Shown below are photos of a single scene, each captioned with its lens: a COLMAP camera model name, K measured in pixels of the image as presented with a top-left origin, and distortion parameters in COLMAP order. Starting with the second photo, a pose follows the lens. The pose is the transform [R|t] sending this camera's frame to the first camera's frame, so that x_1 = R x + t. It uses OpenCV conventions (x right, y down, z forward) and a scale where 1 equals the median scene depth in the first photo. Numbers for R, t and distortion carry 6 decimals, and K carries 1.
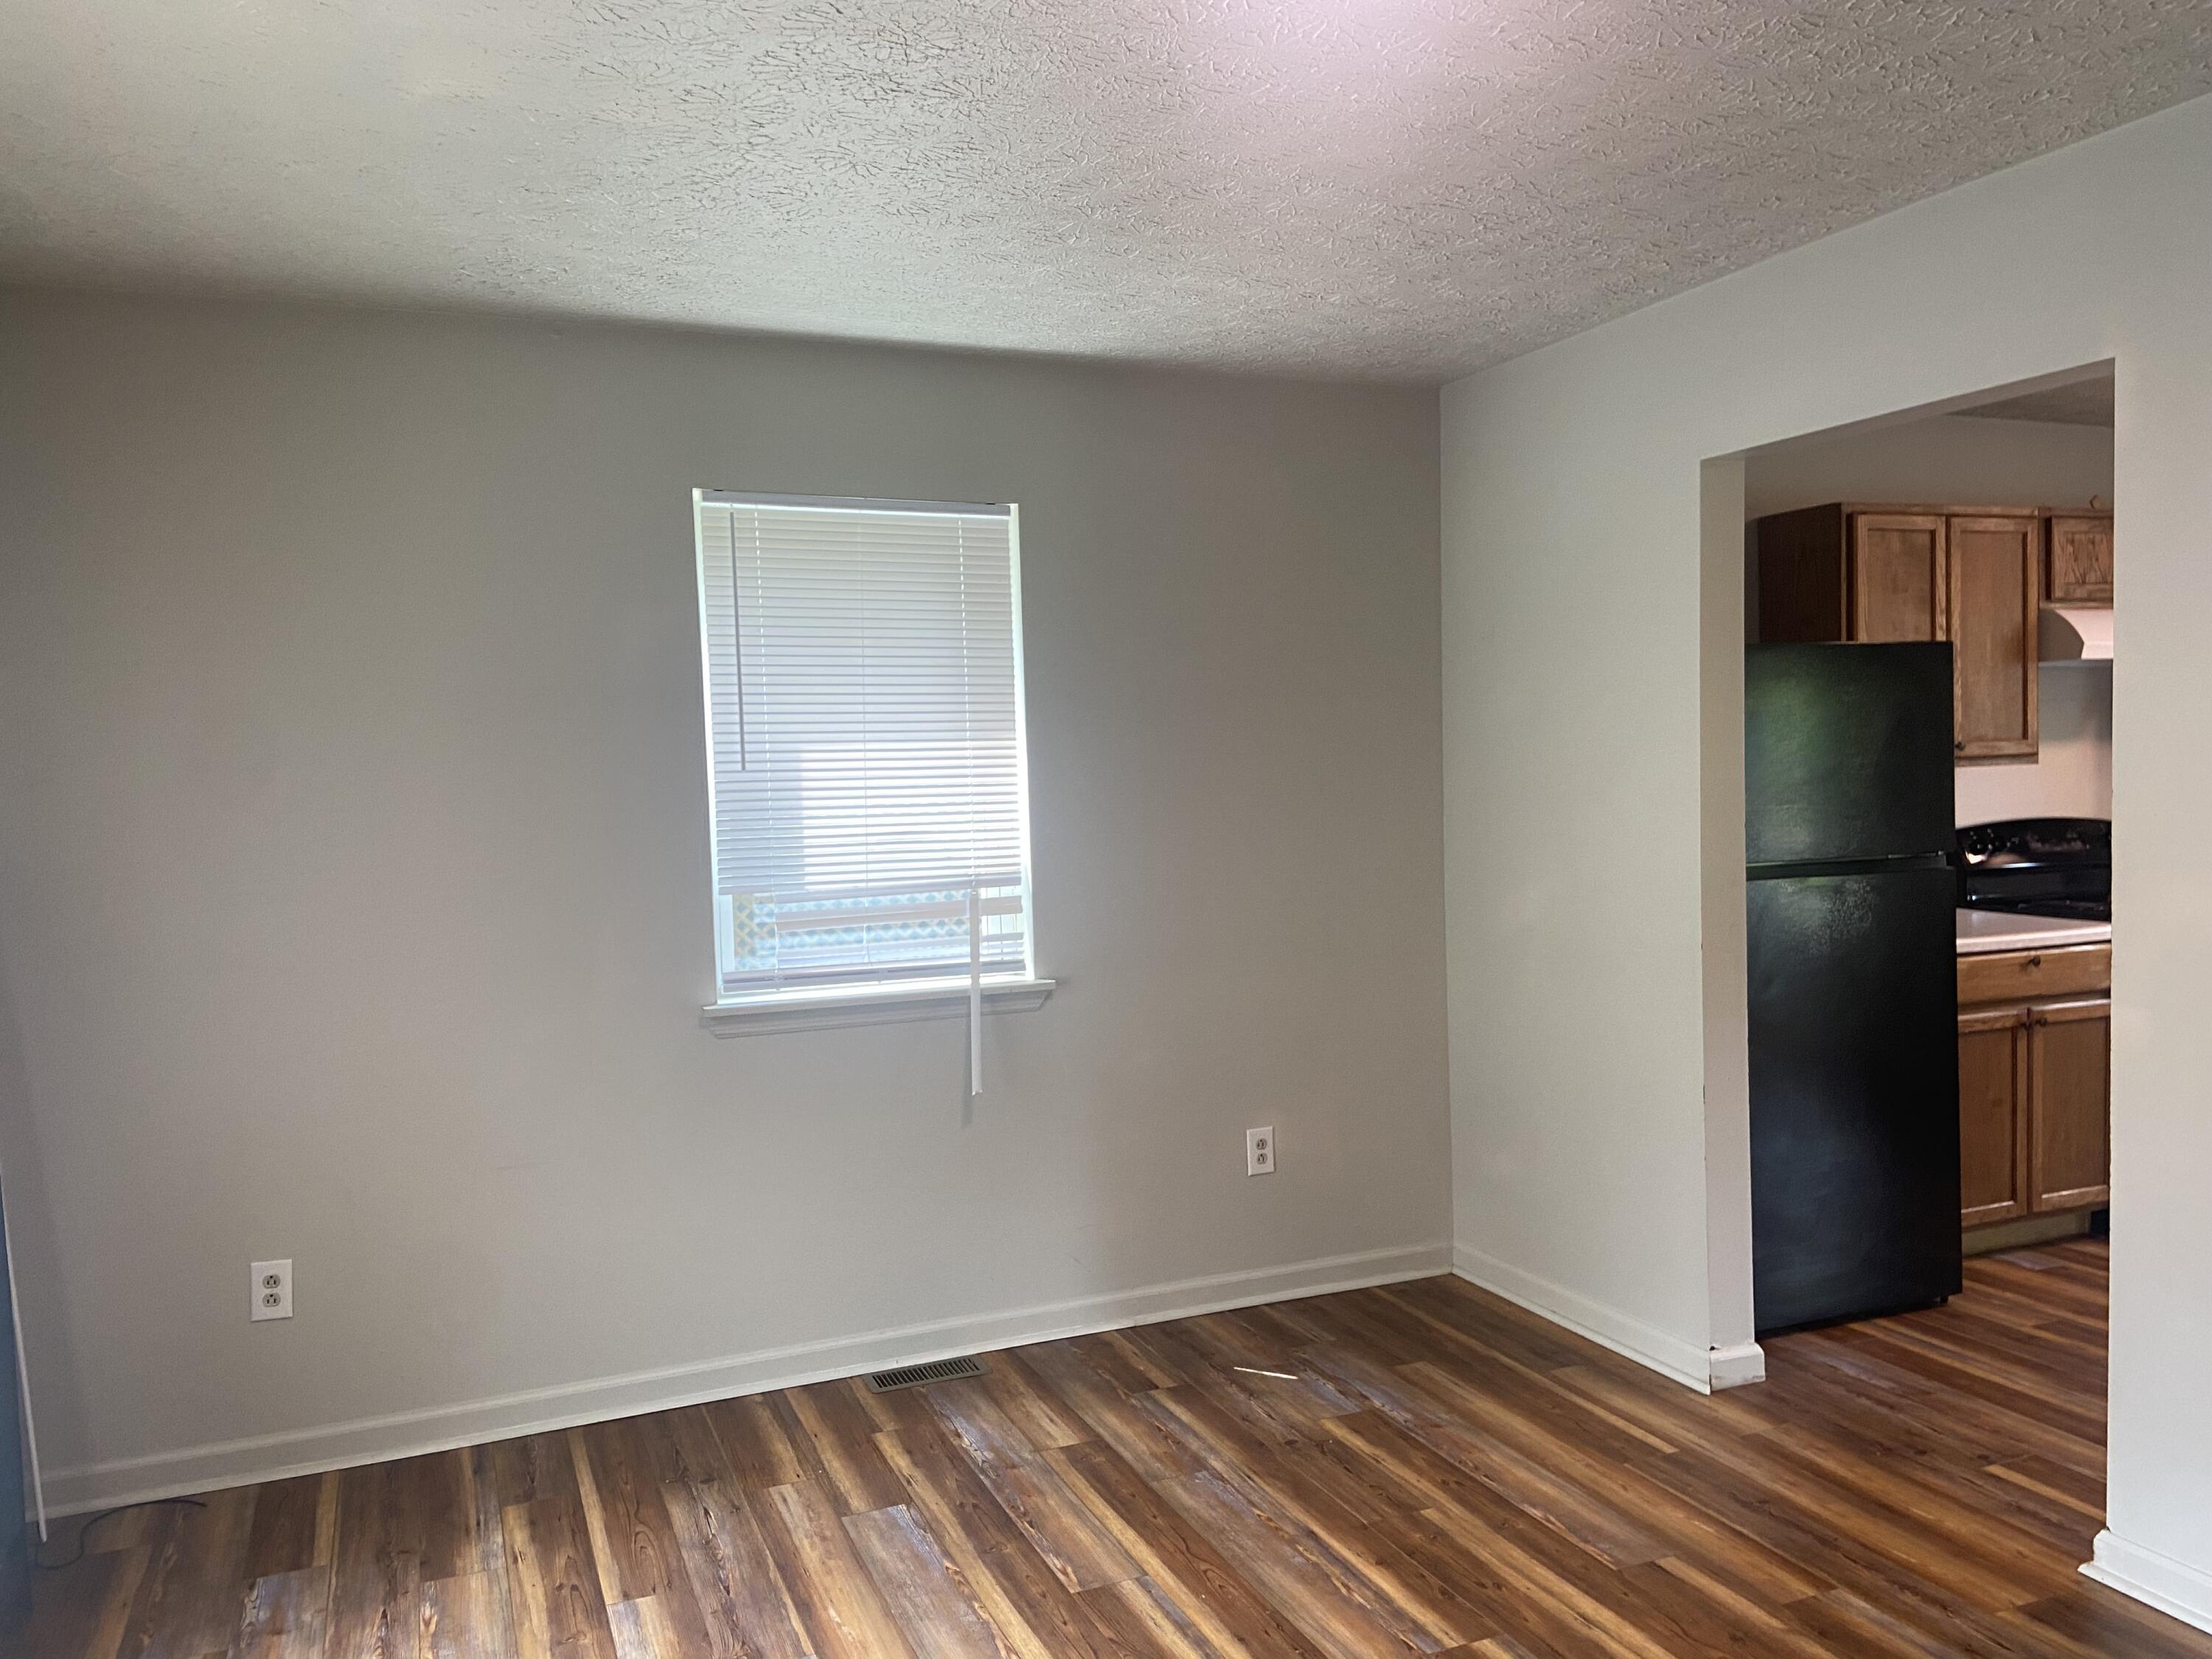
lens RADIAL K [[1671.4, 0, 1106.0], [0, 1671.4, 829.5], [0, 0, 1]] dist [0.125037, -0.156420]
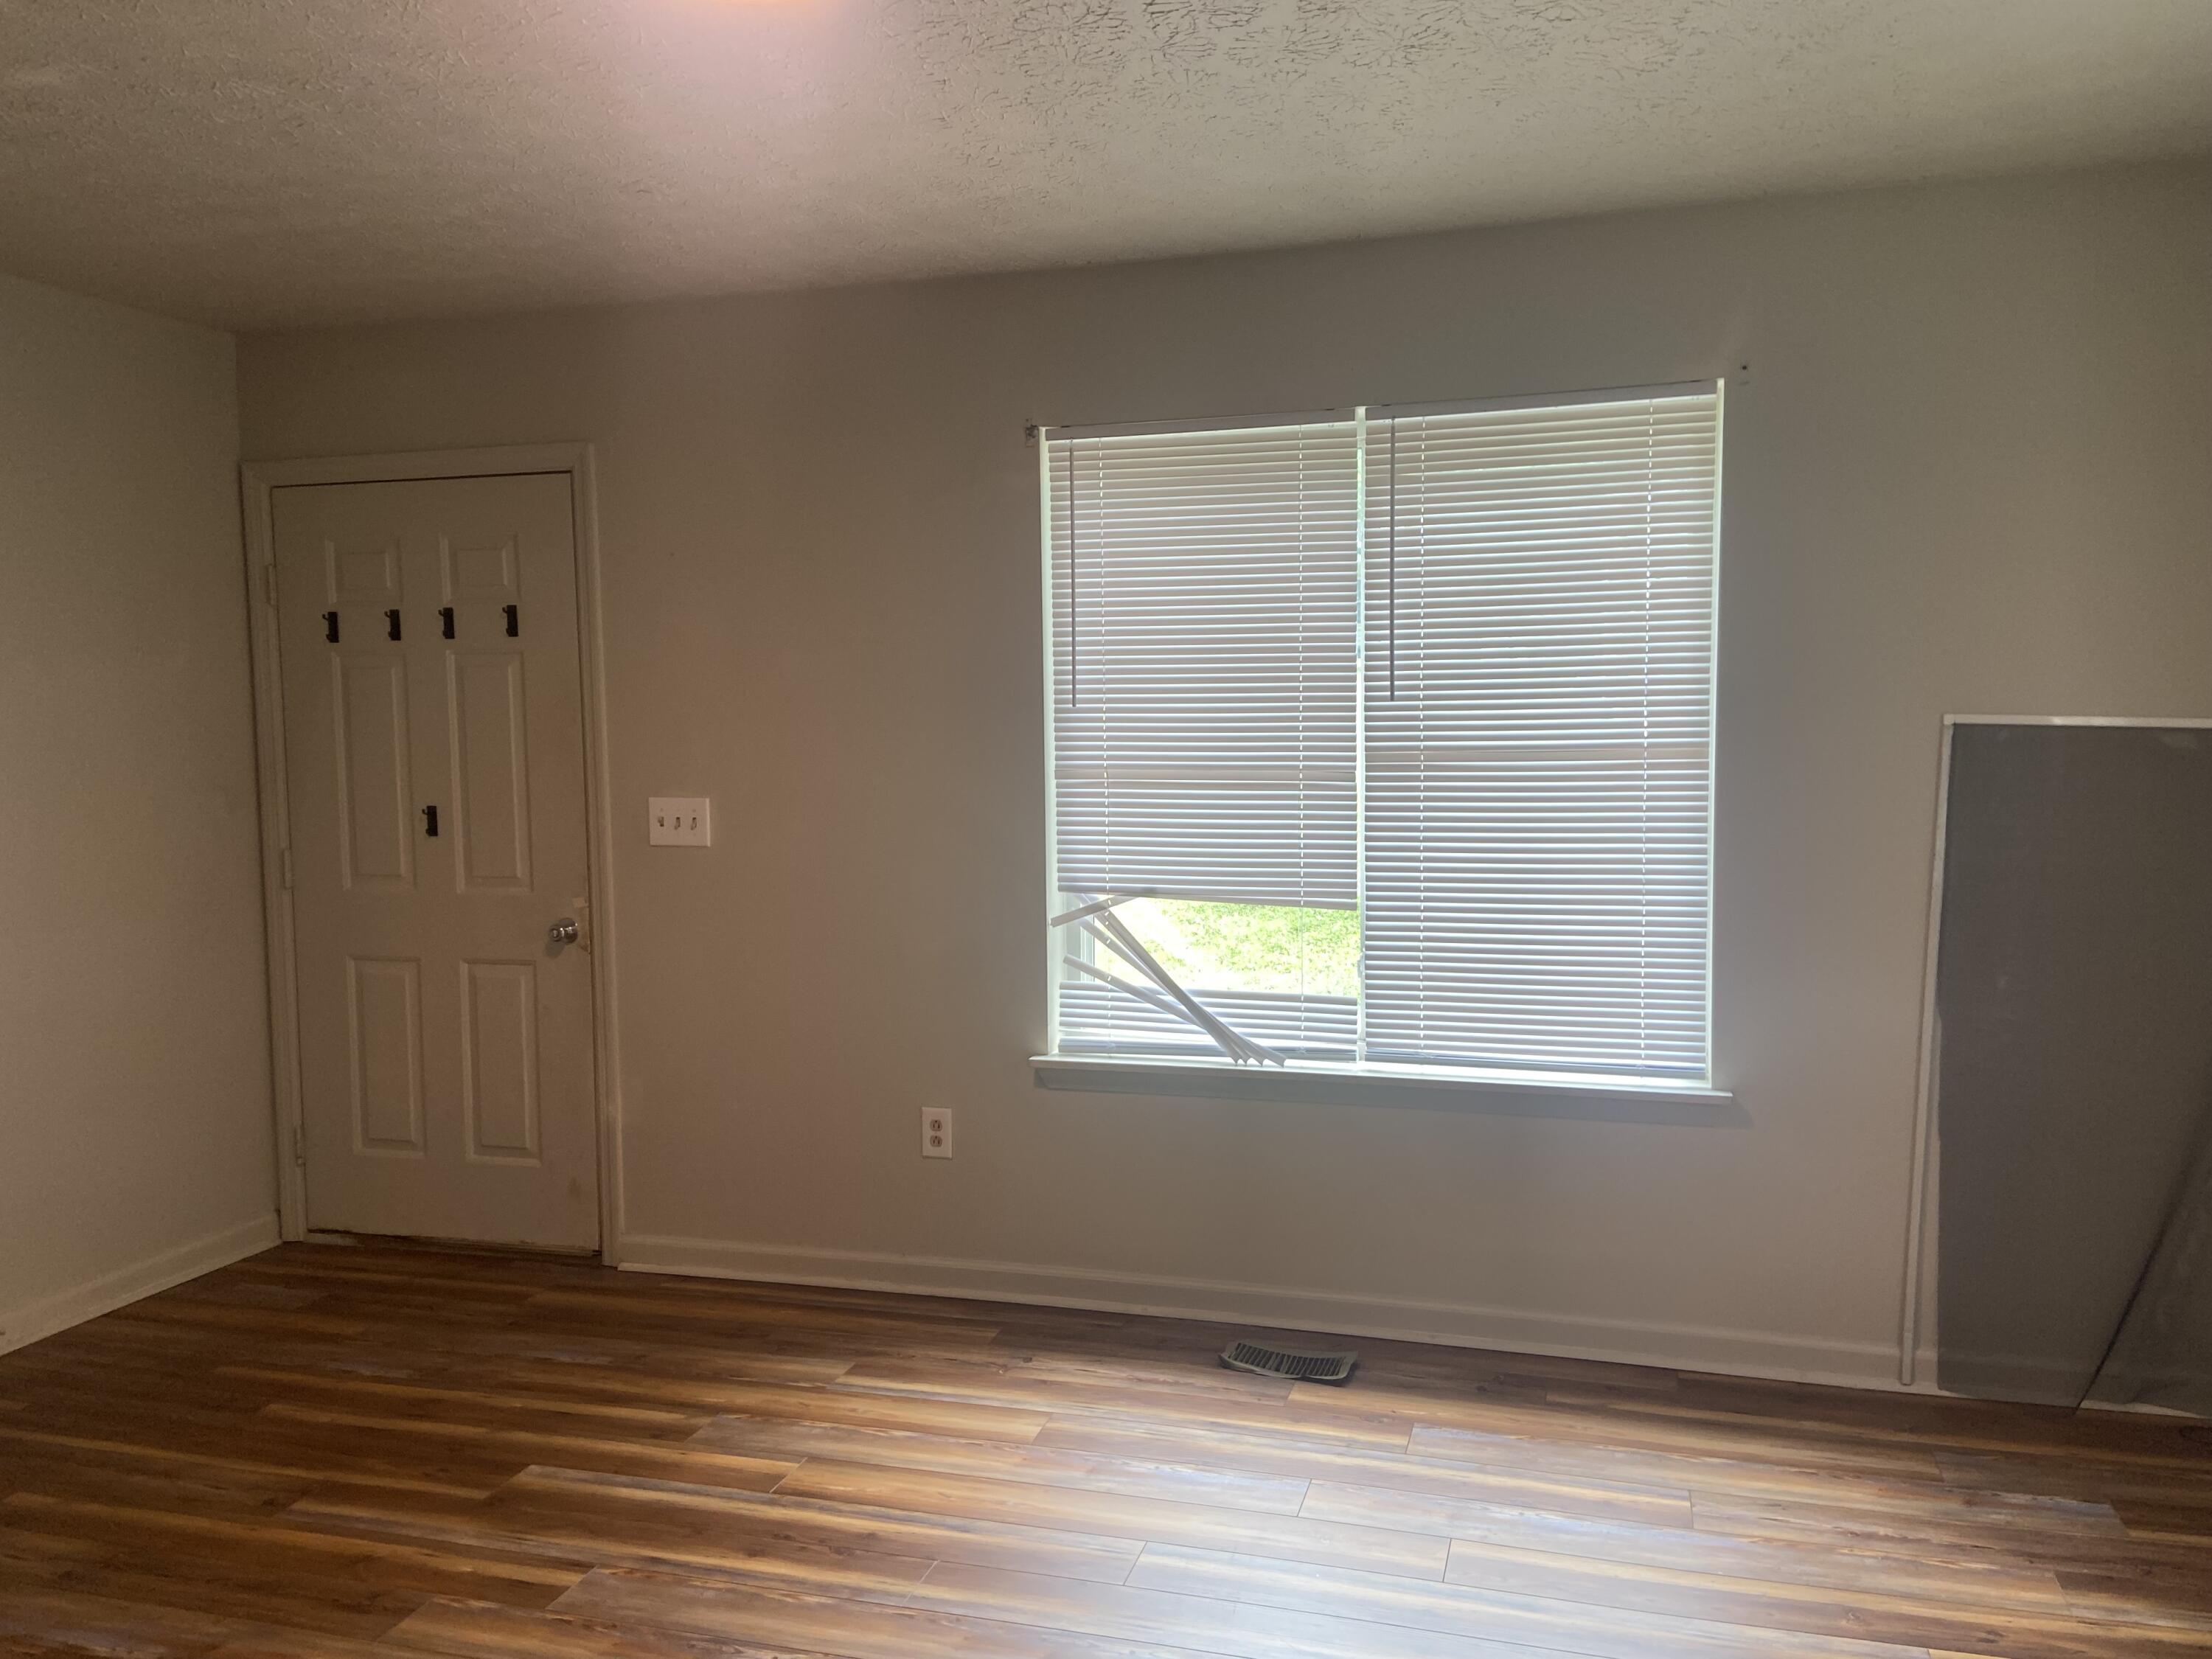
lens RADIAL K [[1671.4, 0, 1106.0], [0, 1671.4, 829.5], [0, 0, 1]] dist [0.125037, -0.156420]
pose [[-0.626789, 0.094560, -0.773430, 0.497499], [-0.000792, 0.992531, 0.121989, -0.050599], [0.779189, 0.077074, -0.622033, 0.987339]]
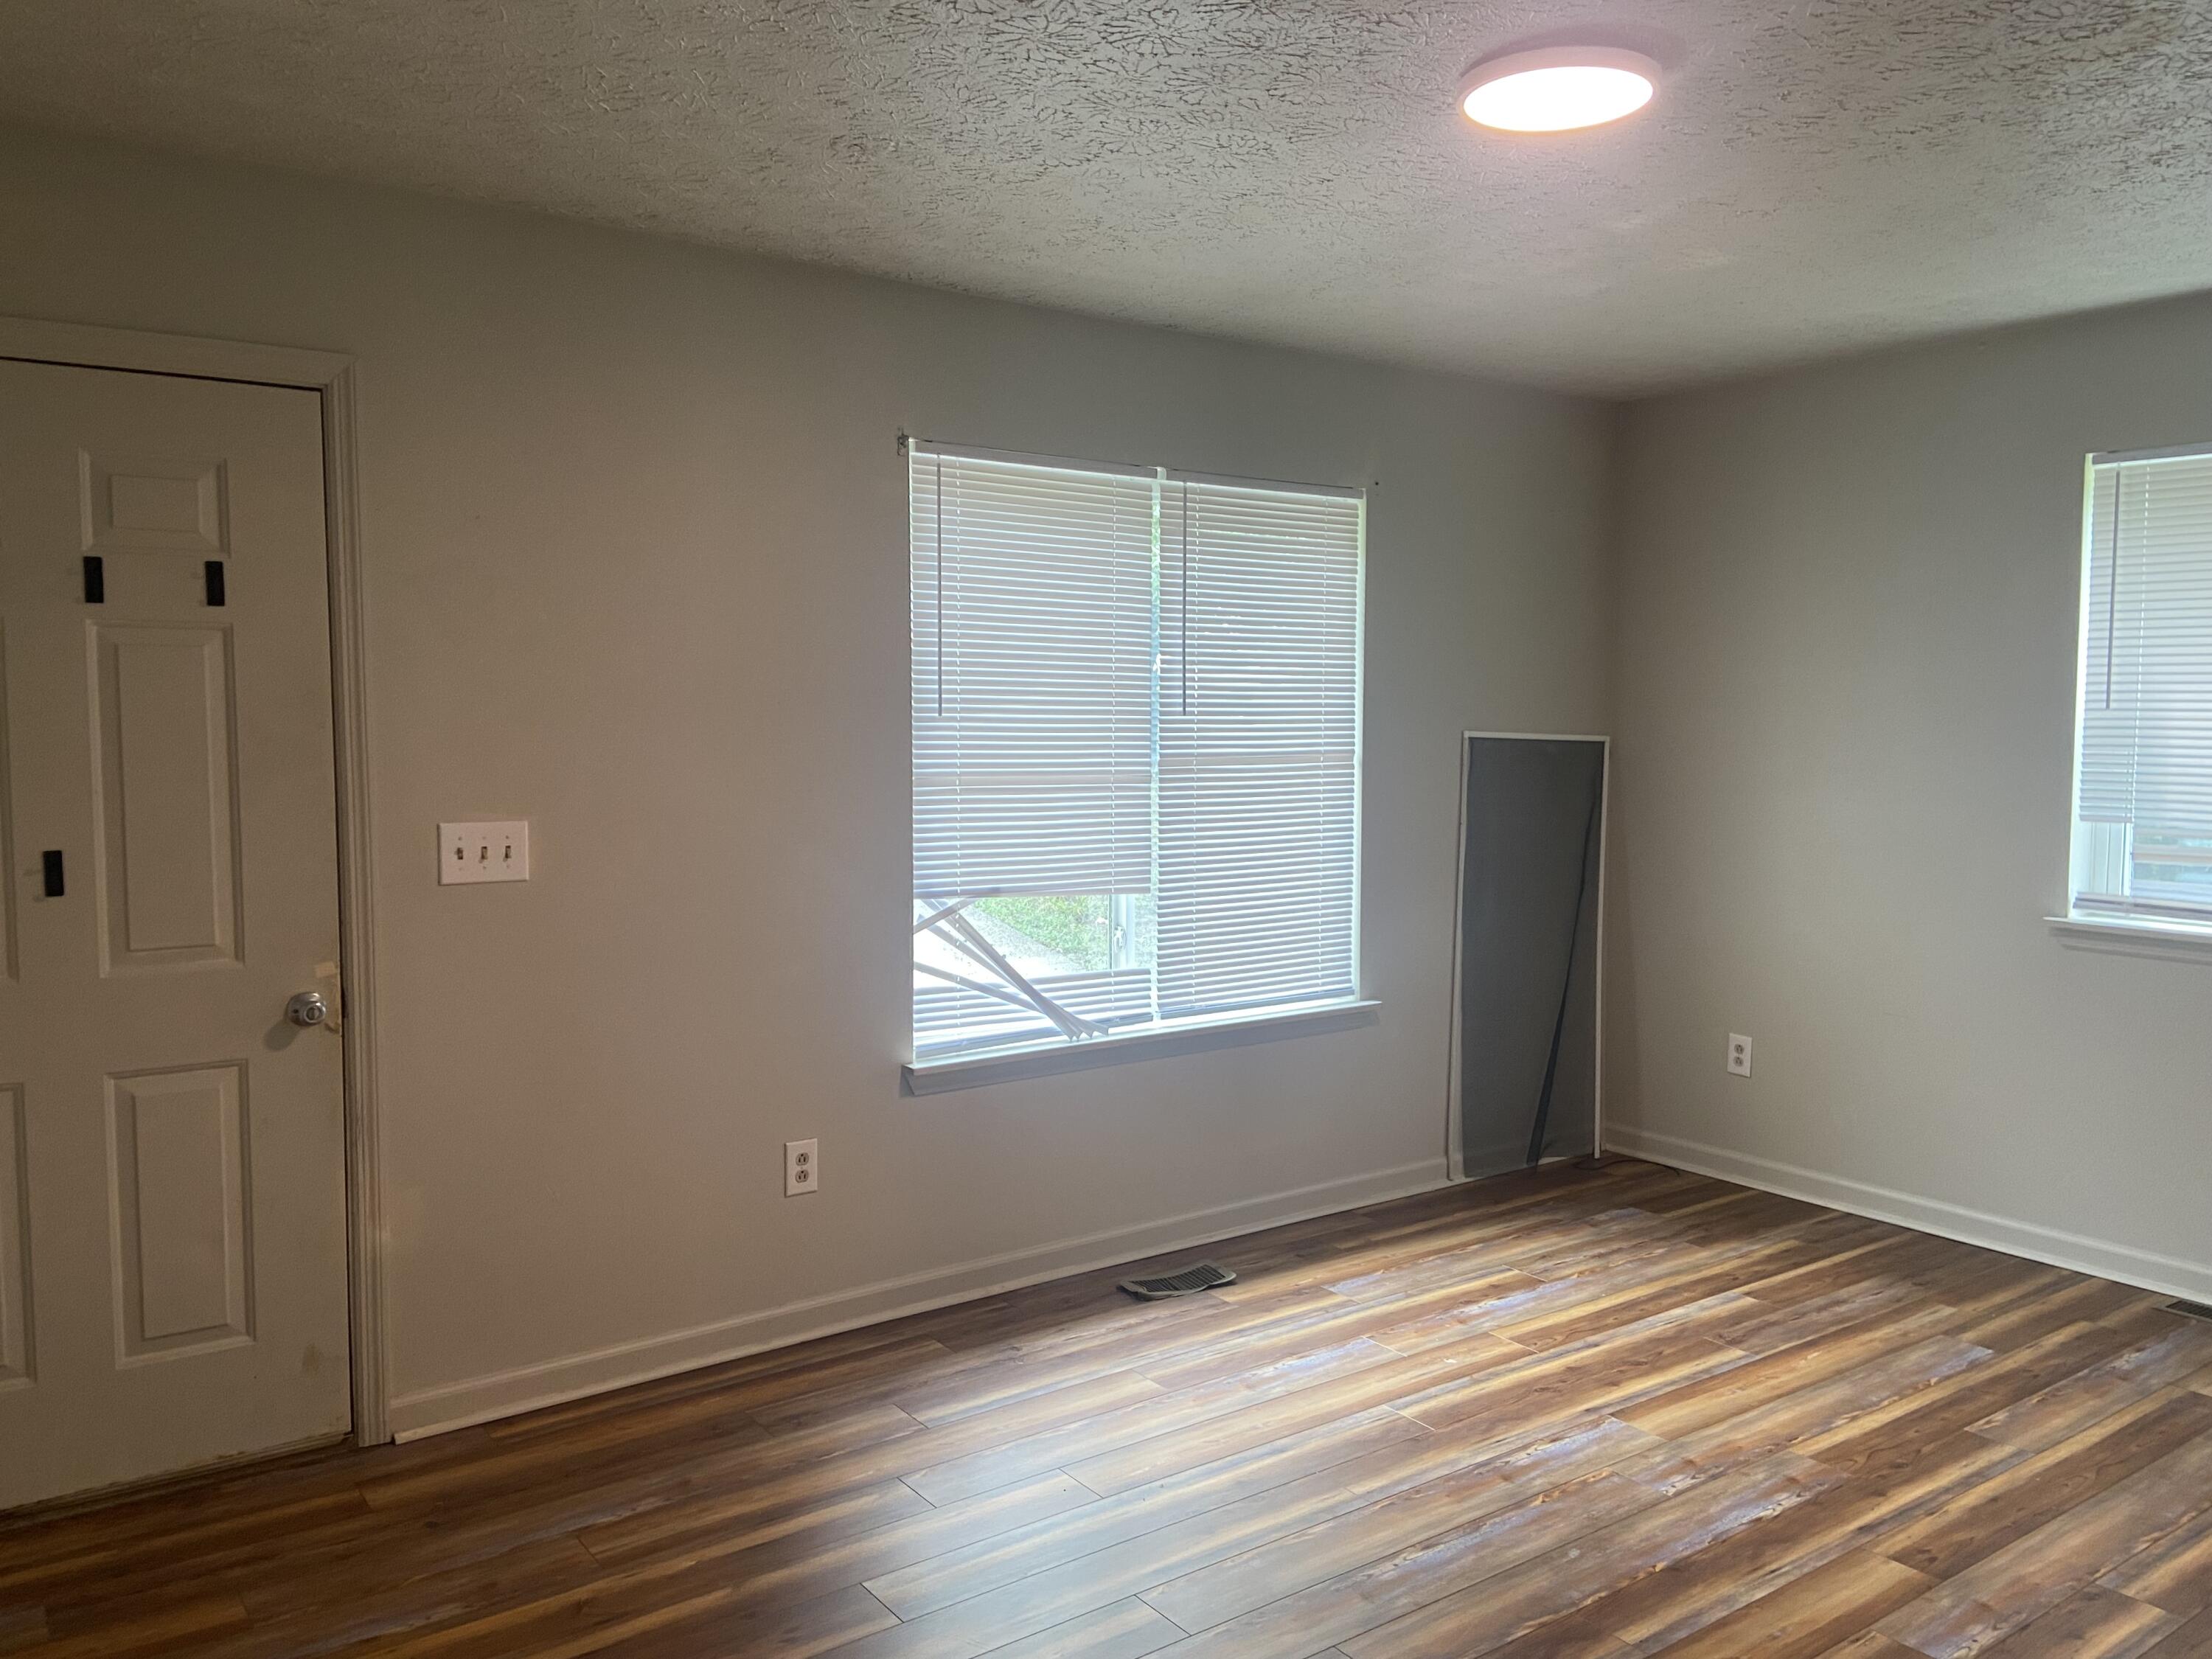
lens RADIAL K [[1650.1, 0, 1117.9], [0, 1650.1, 823.8], [0, 0, 1]] dist [0.117443, -0.138545]
pose [[0.233705, 0.092935, -0.967856, 0.762221], [-0.049112, 0.995279, 0.083709, -0.023087], [0.971066, 0.027970, 0.237166, 0.133054]]
